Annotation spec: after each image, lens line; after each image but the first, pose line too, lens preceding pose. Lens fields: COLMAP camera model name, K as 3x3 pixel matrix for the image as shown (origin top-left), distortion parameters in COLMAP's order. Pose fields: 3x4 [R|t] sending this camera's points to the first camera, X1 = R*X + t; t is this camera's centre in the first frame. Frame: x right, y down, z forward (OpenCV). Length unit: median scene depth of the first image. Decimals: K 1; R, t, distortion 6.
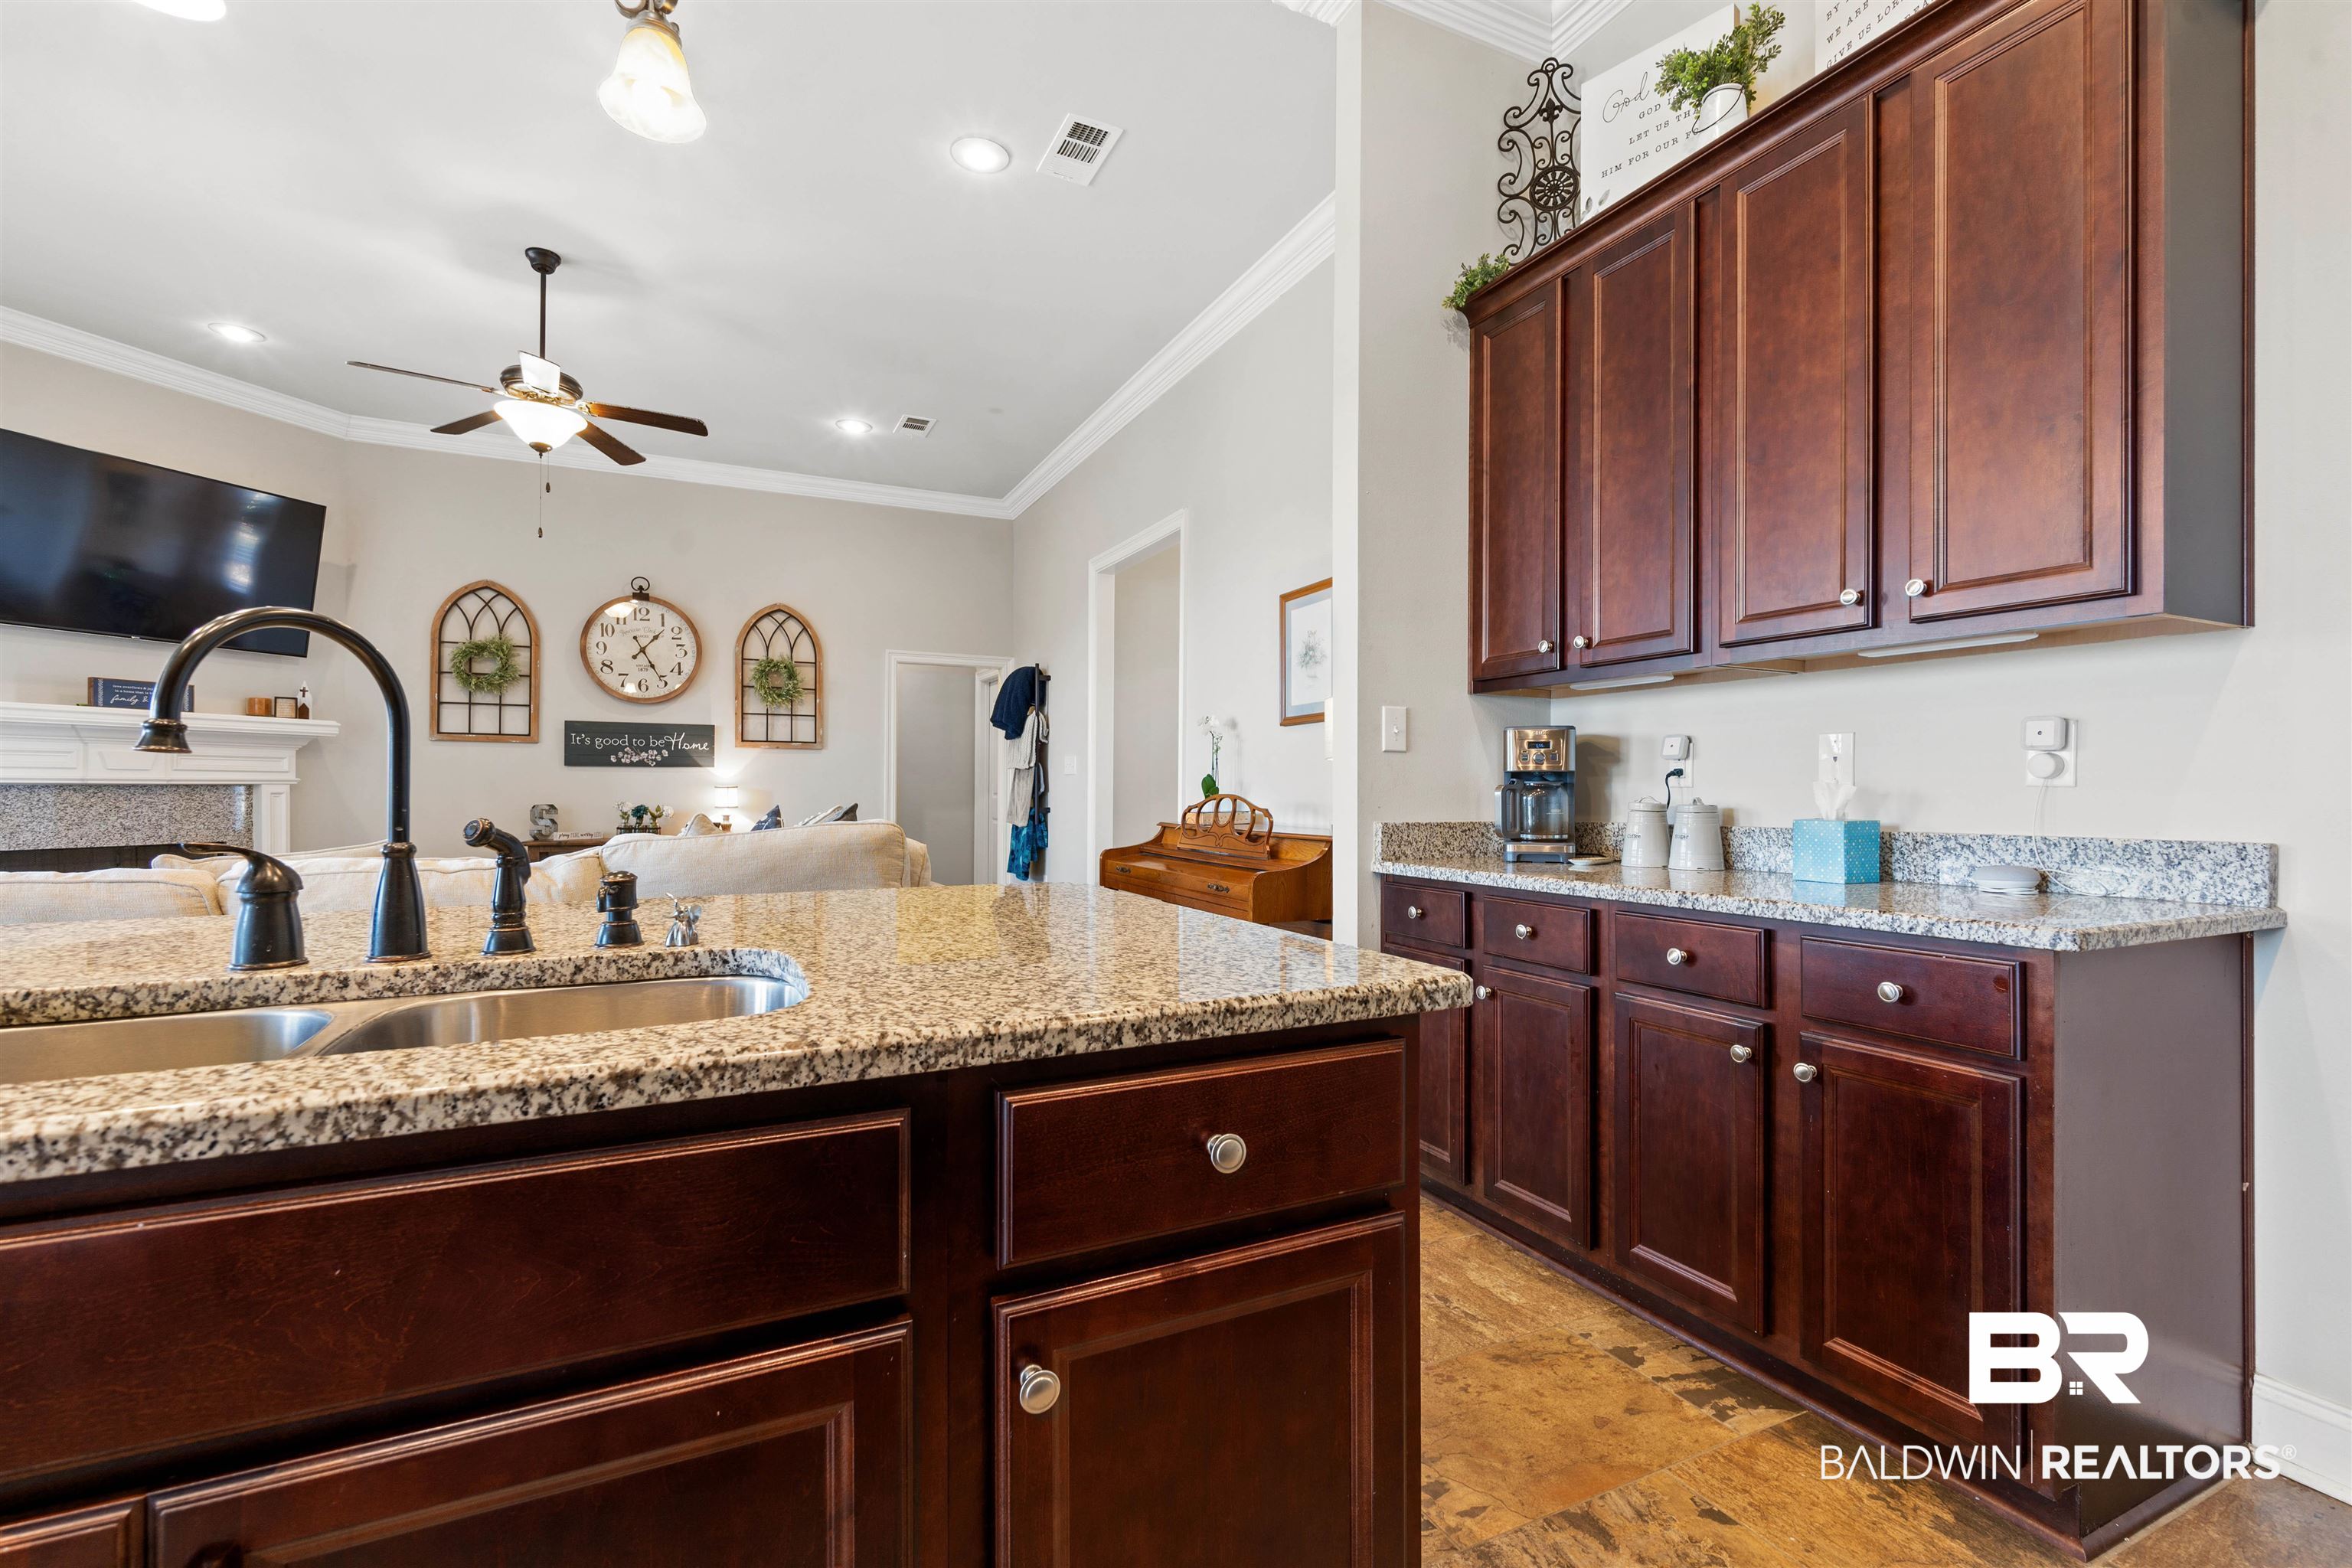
lens RADIAL K [[1032.5, 0, 1167.4], [0, 1032.5, 786.1], [0, 0, 1]] dist [-0.002368, 0.000193]
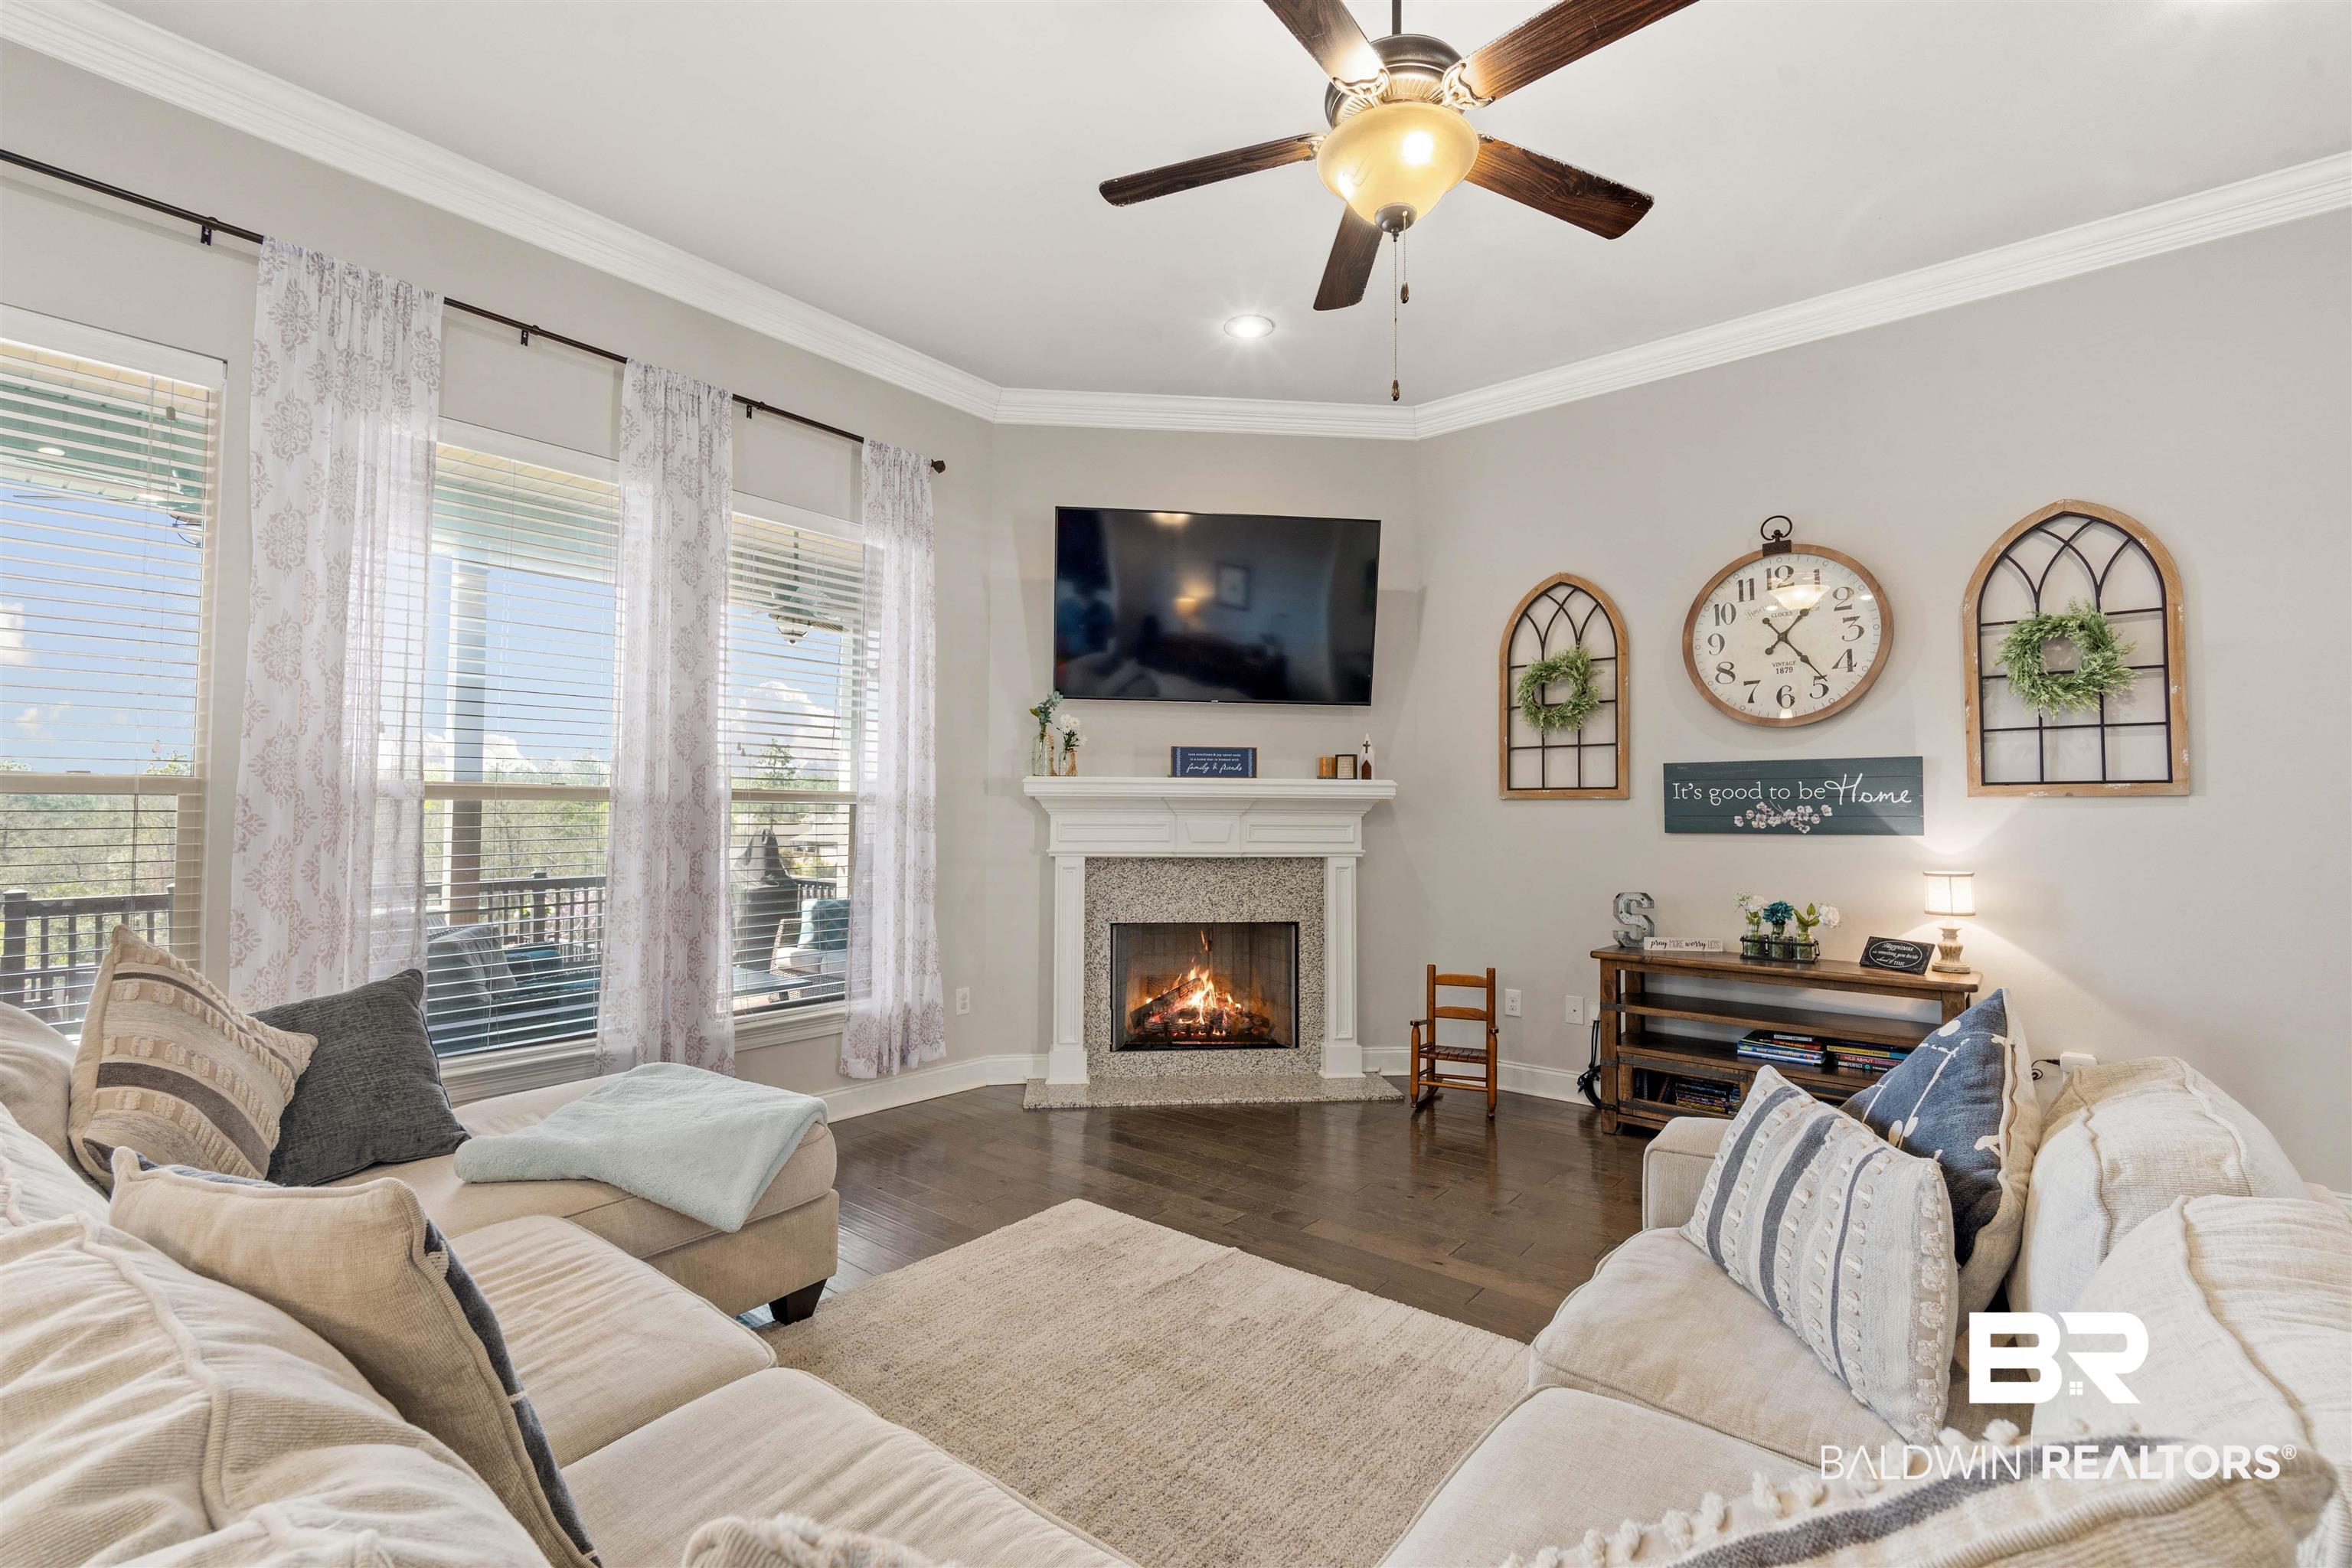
lens RADIAL K [[1032.5, 0, 1177.0], [0, 1032.5, 783.4], [0, 0, 1]] dist [-0.002368, 0.000193]
pose [[0.447924, -0.036566, -0.893324, -0.138371], [0.000198, 0.999167, -0.040800, -0.023871], [0.894072, 0.018099, 0.447558, 0.426105]]
